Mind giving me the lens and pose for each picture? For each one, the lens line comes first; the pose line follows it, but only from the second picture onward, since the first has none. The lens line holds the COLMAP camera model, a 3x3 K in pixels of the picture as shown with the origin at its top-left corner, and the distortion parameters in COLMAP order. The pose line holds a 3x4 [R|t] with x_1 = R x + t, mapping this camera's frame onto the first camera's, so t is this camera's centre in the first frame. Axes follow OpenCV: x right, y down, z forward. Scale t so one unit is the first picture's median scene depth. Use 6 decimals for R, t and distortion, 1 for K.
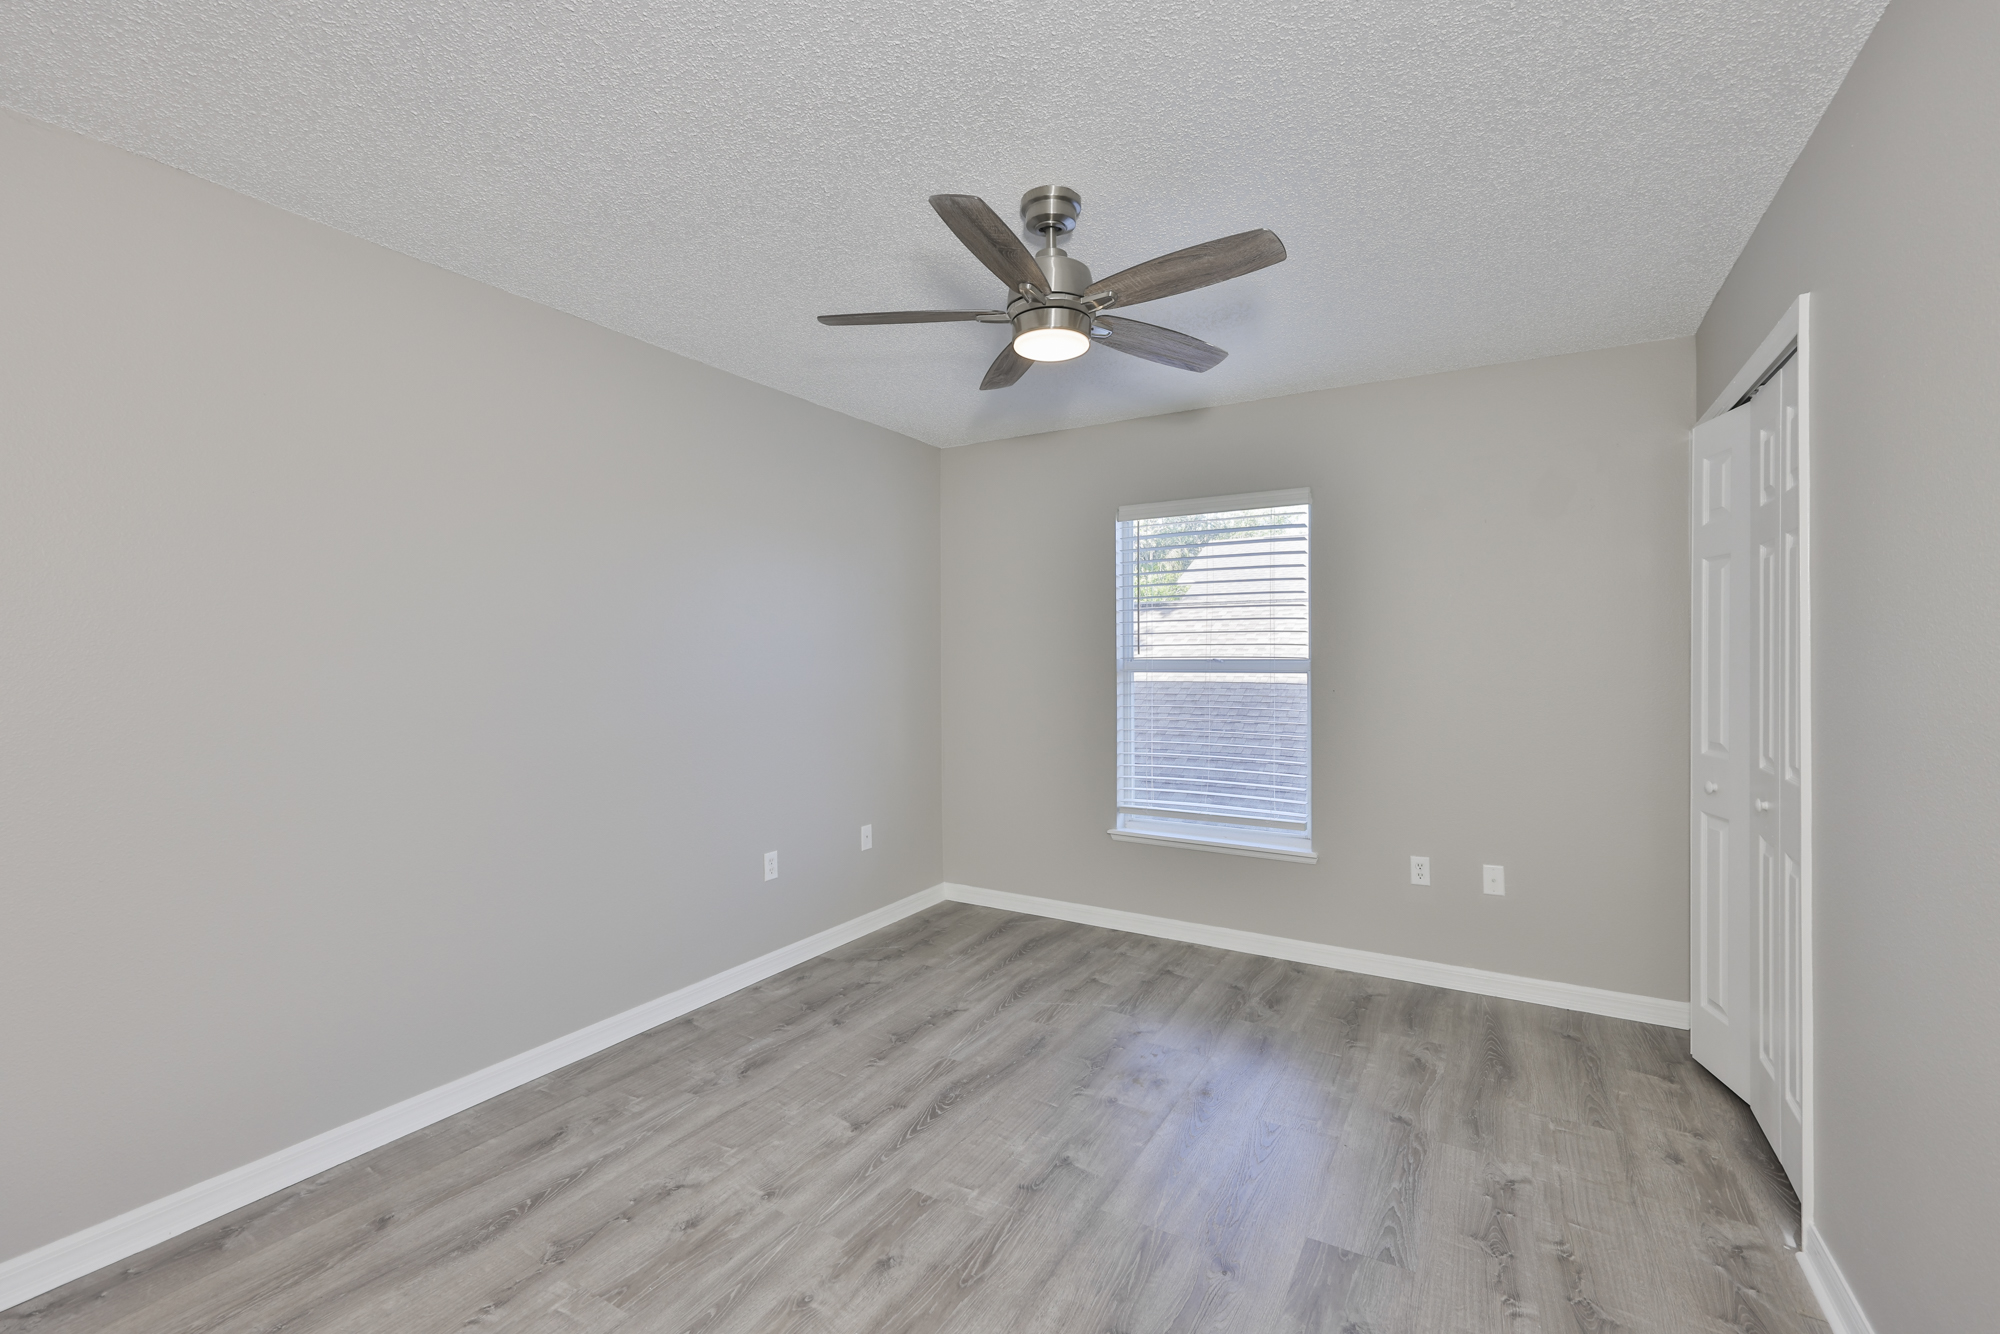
lens RADIAL K [[855.2, 0, 991.5], [0, 855.2, 664.9], [0, 0, 1]] dist [-0.005250, 0.000284]
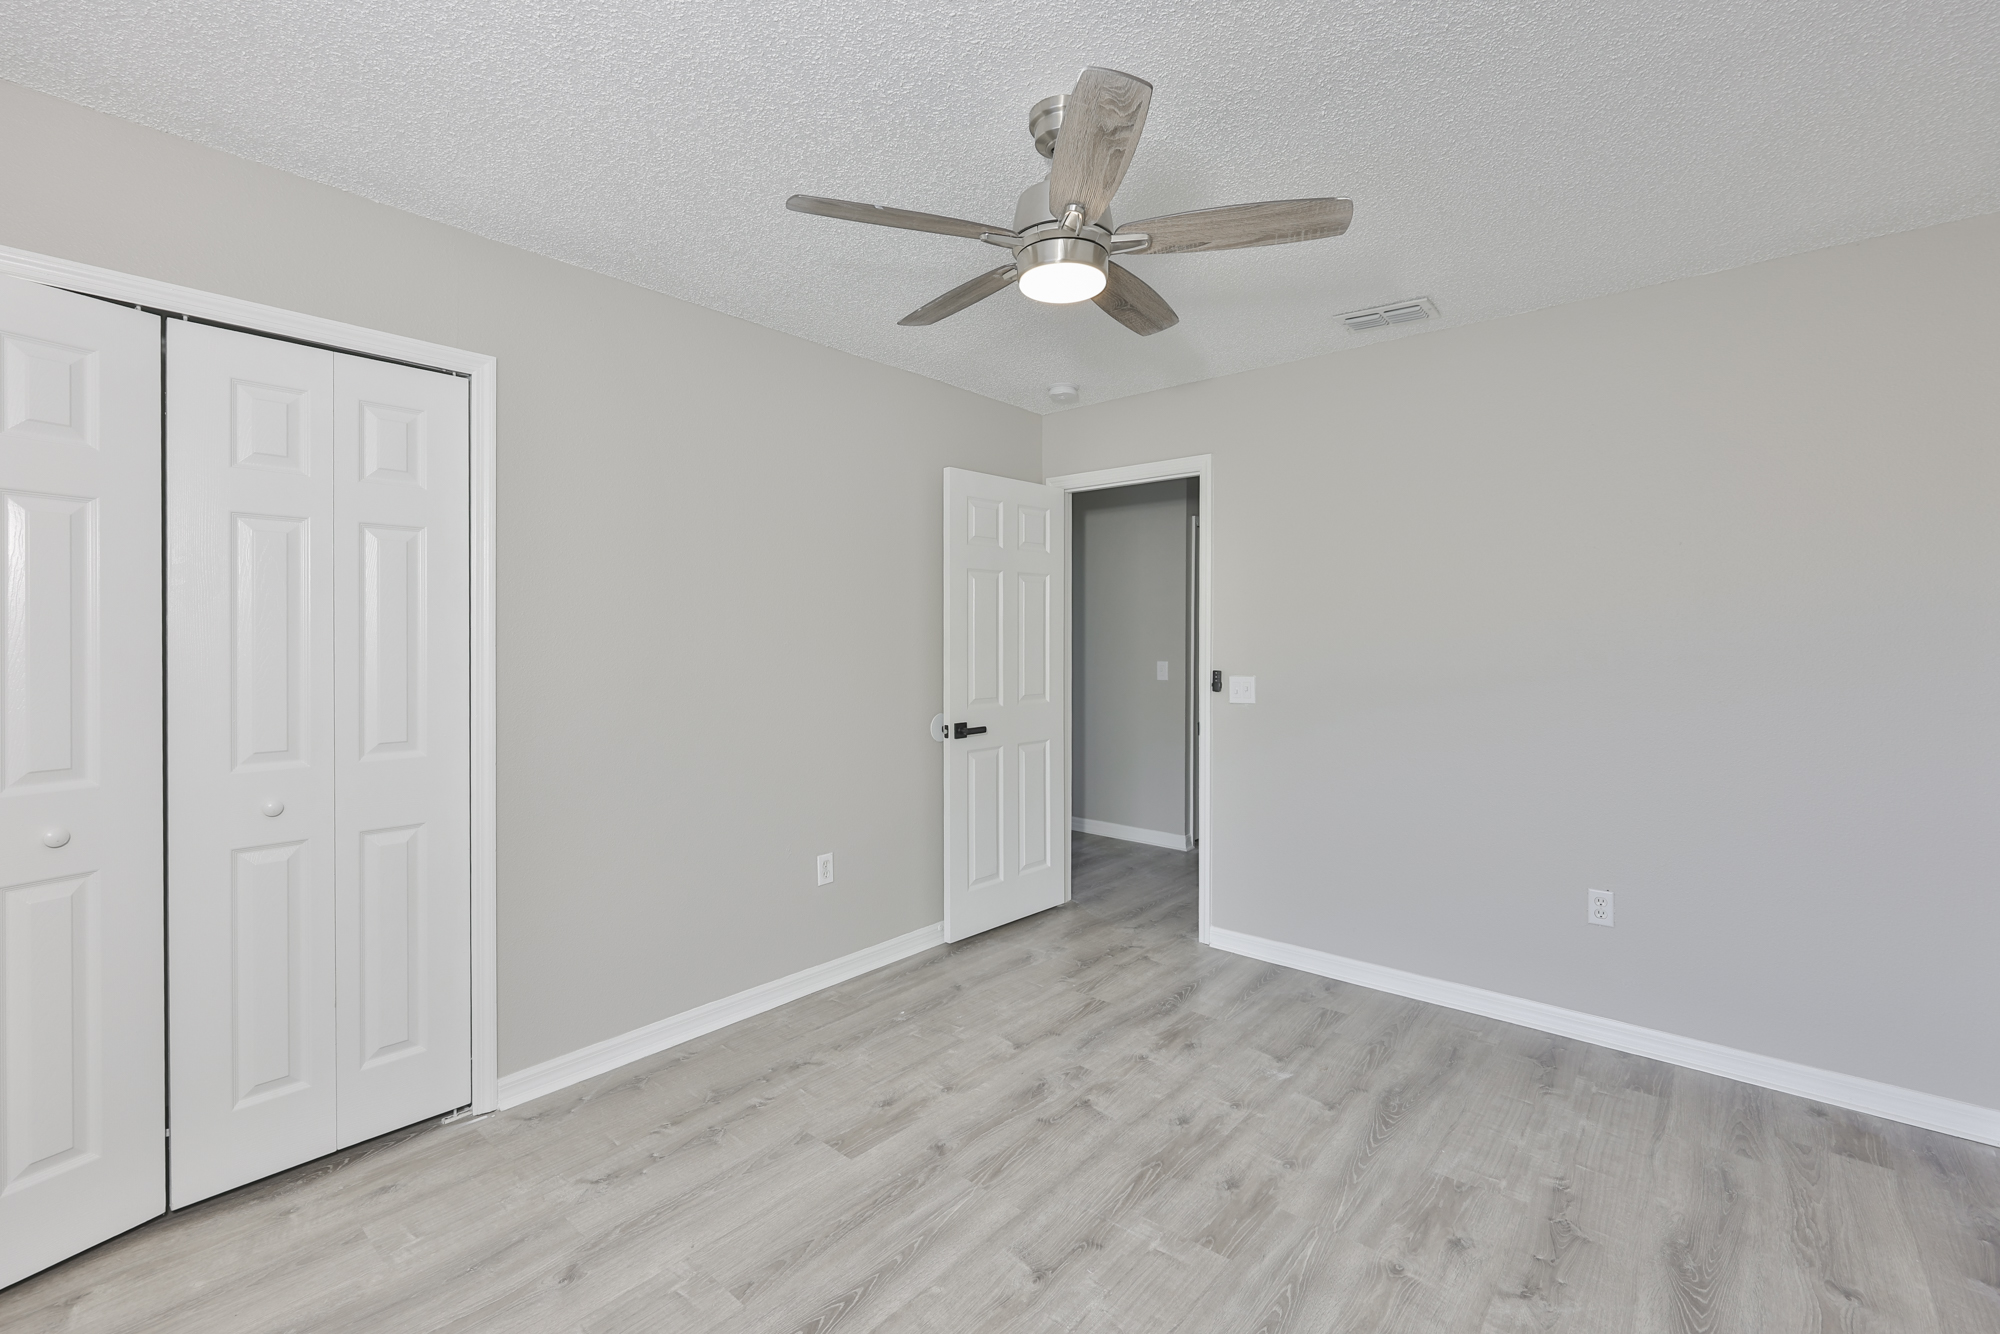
lens RADIAL K [[855.2, 0, 998.2], [0, 855.2, 657.2], [0, 0, 1]] dist [-0.005250, 0.000284]
pose [[-0.985920, 0.001303, 0.167214, -0.009853], [0.006247, 0.999559, 0.029047, -0.021404], [-0.167103, 0.029683, -0.985493, 1.886940]]
